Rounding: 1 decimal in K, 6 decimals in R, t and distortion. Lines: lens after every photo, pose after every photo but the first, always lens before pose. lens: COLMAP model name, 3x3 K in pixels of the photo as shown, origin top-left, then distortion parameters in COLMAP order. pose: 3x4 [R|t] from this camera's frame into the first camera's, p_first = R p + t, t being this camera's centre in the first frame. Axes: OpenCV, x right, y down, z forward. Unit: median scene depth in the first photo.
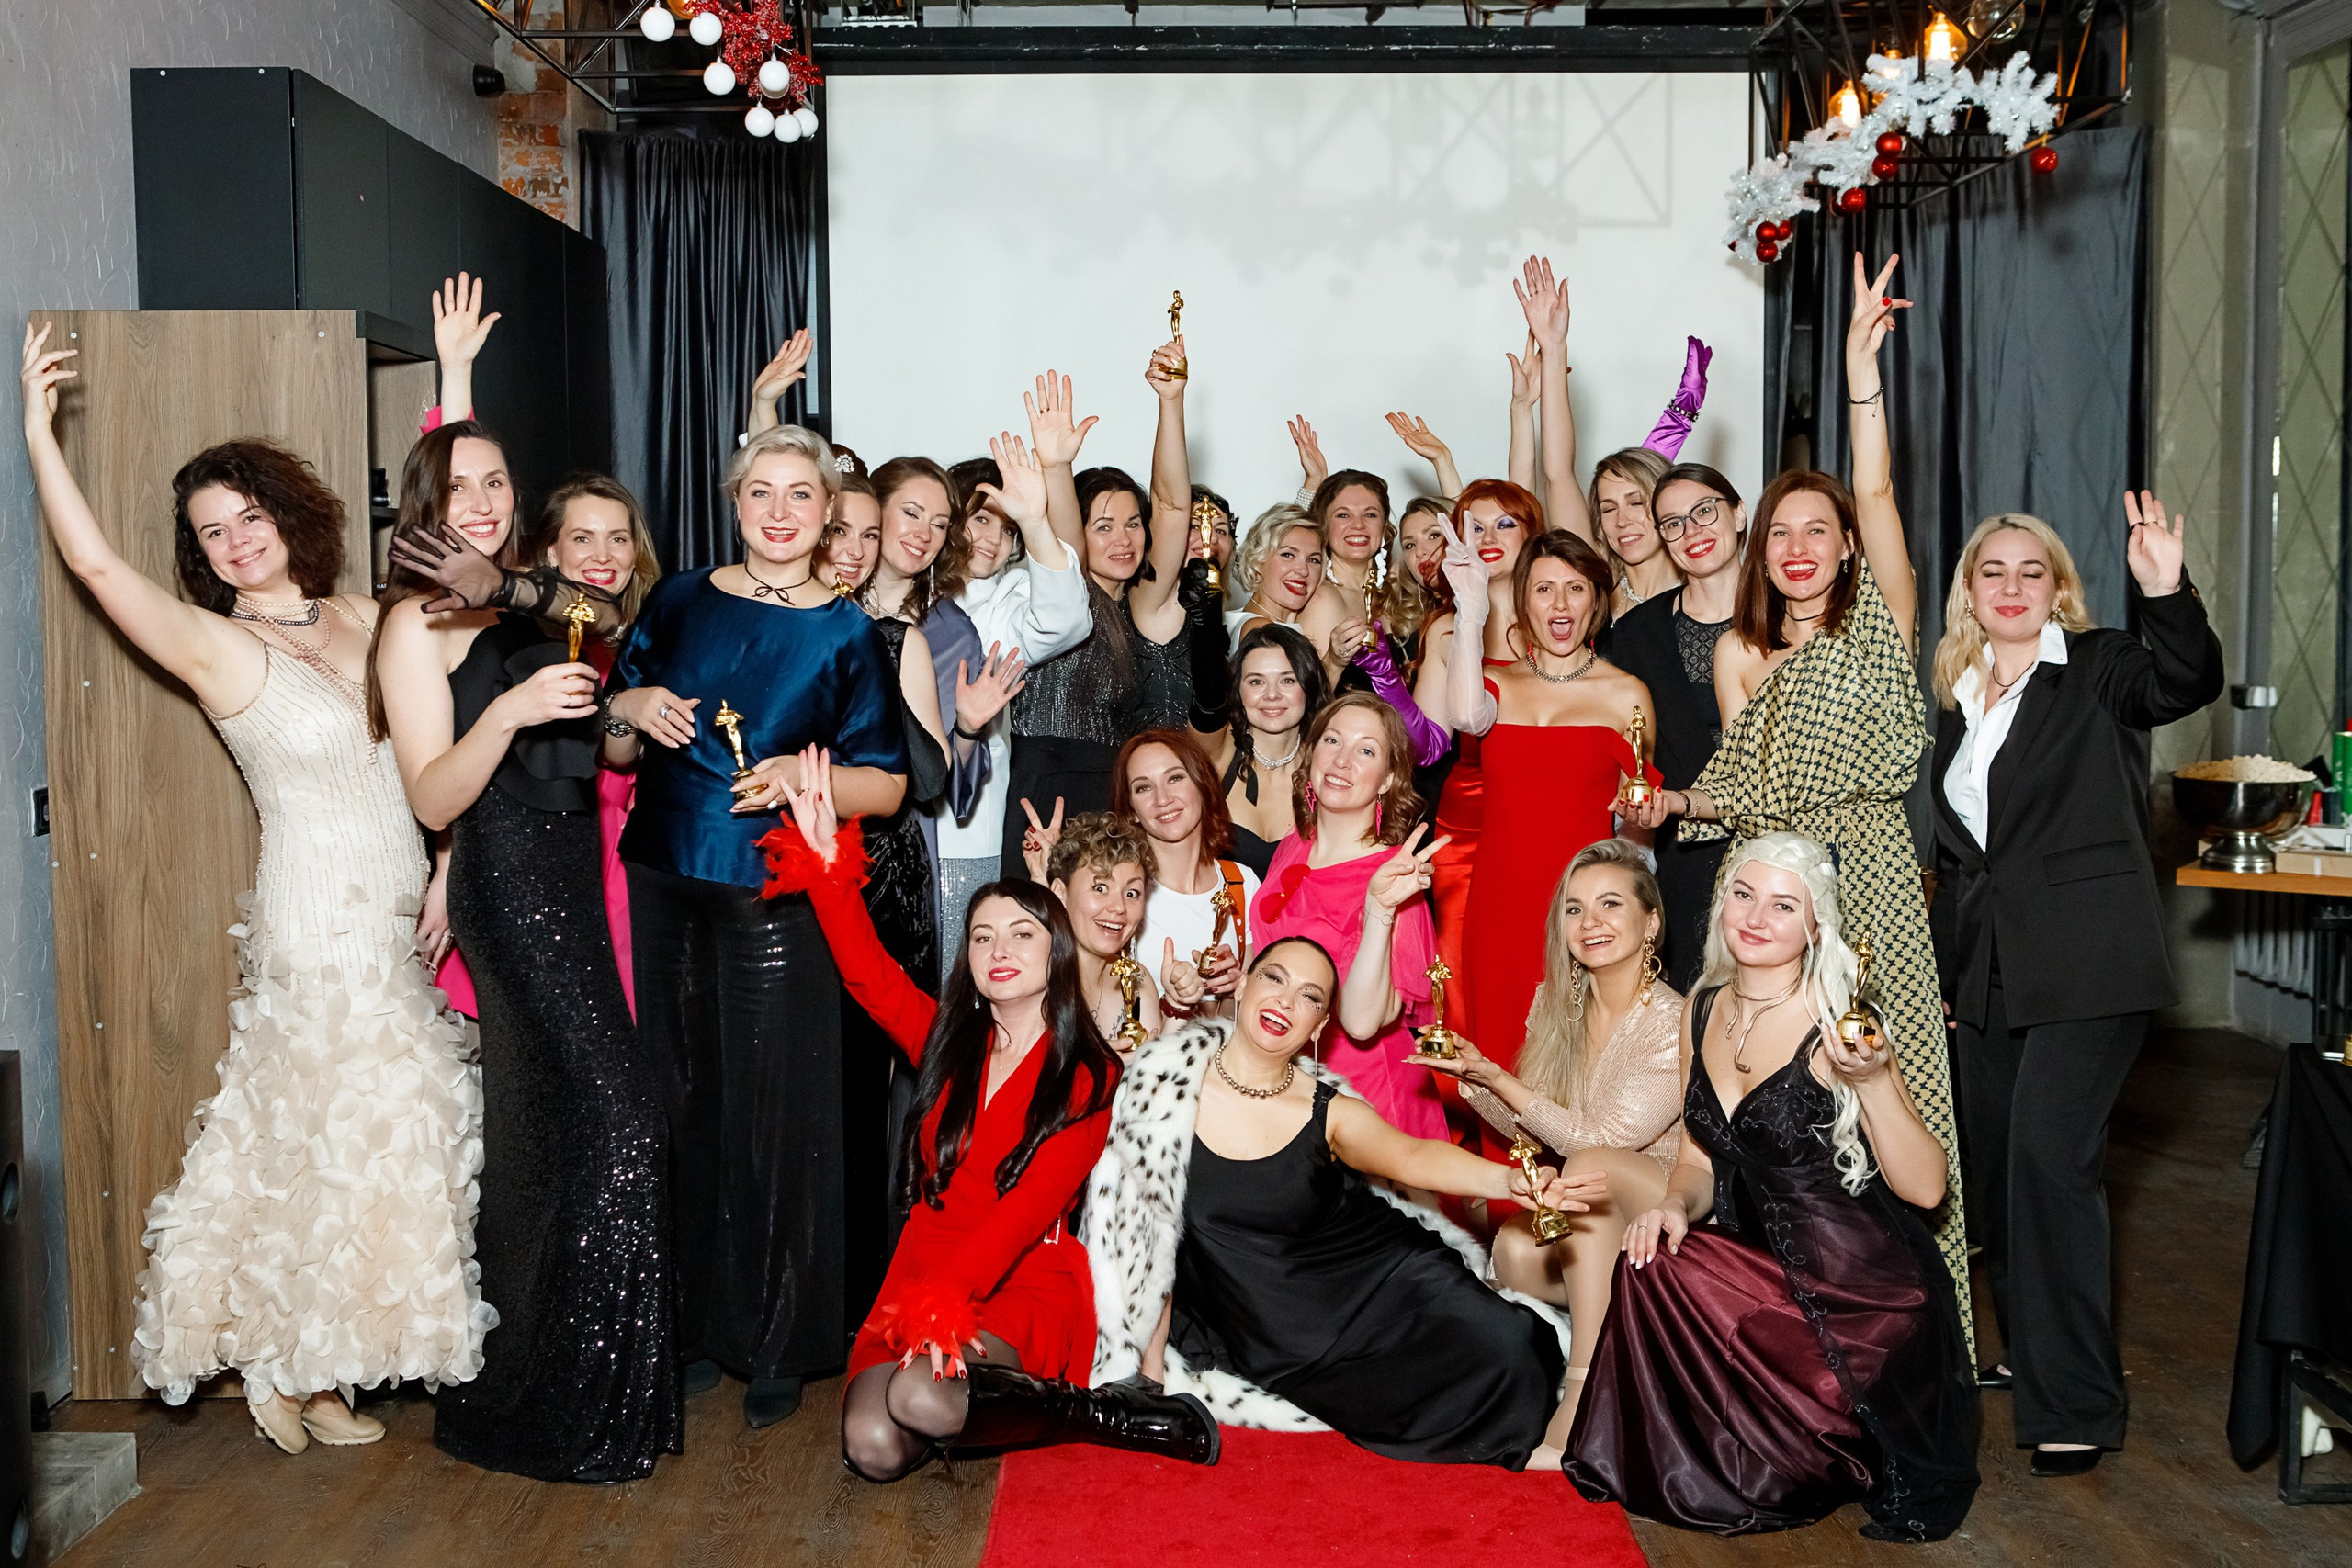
lens RADIAL K [[2798.9, 0, 1167.3], [0, 2798.9, 824.2], [0, 0, 1]] dist [-0.024450, 0.000000]
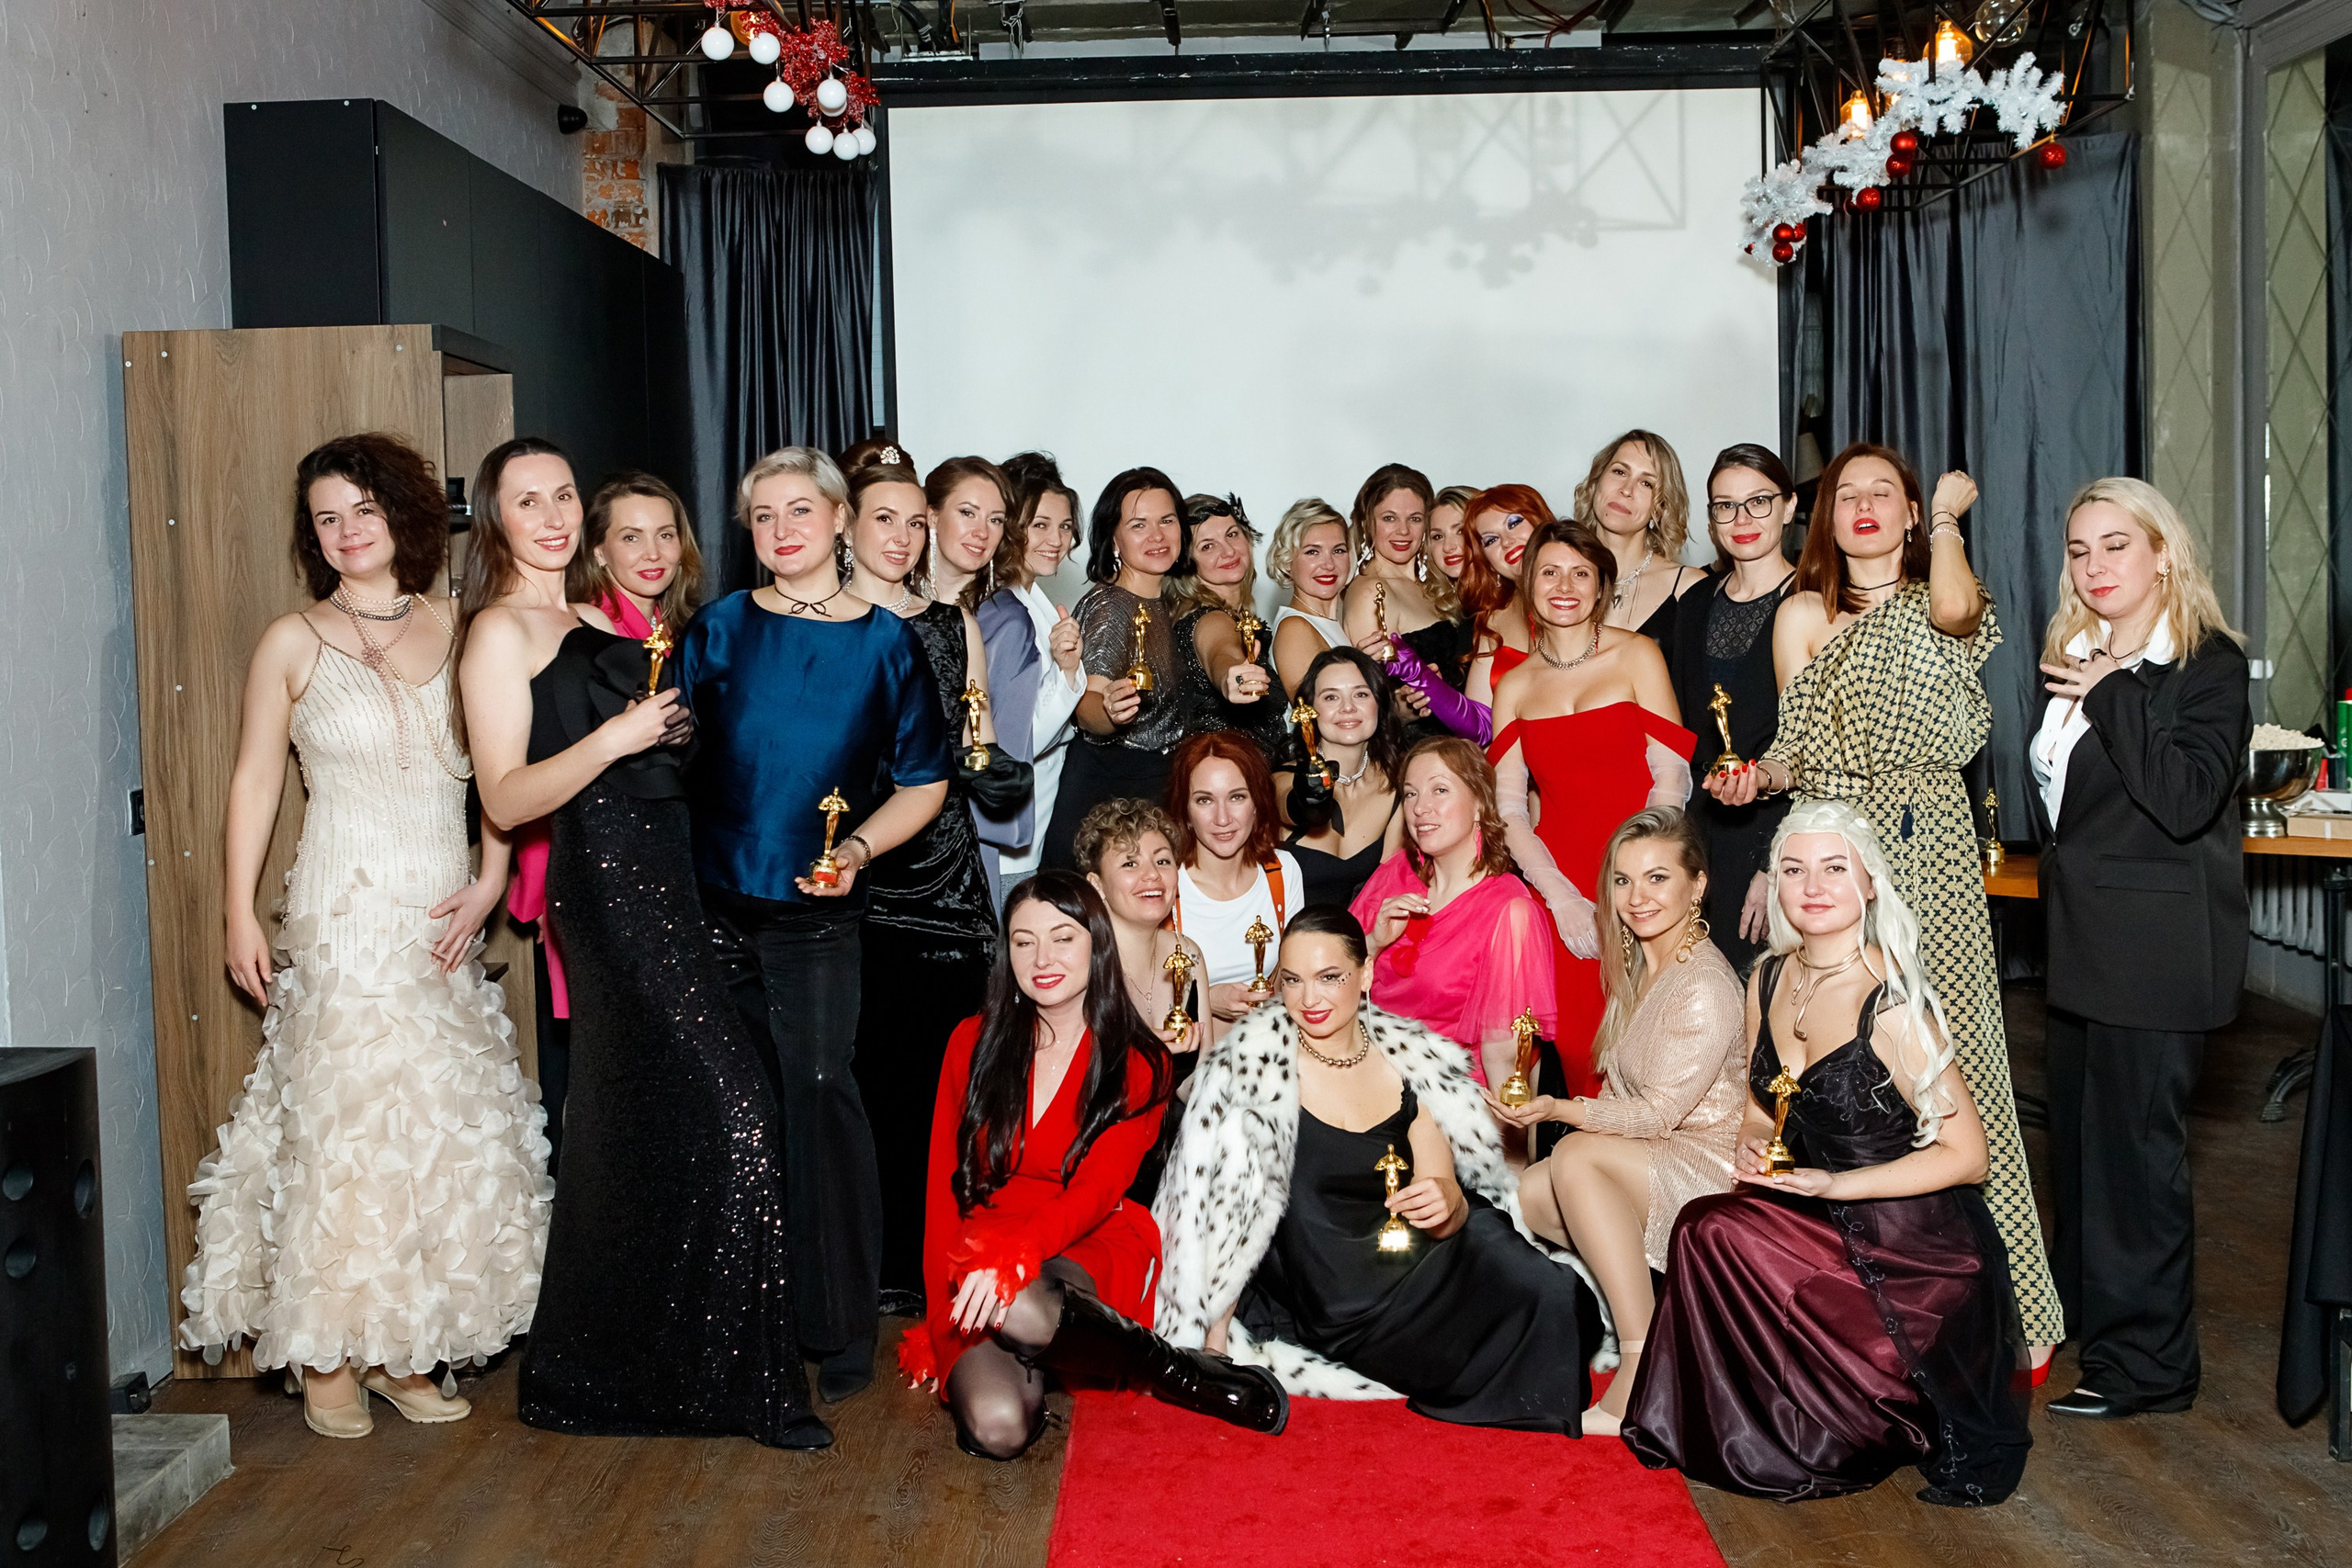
lens RADIAL K [[2429.2, 0, 1135.5], [0, 2429.2, 744.7], [0, 0, 1]] dist [-0.035996, 0.000000]
pose [[0.999308, -0.016406, -0.033384, -0.001567], [0.015566, 0.999559, -0.025291, -0.000945], [0.033784, 0.024754, 0.999123, 0.108711]]
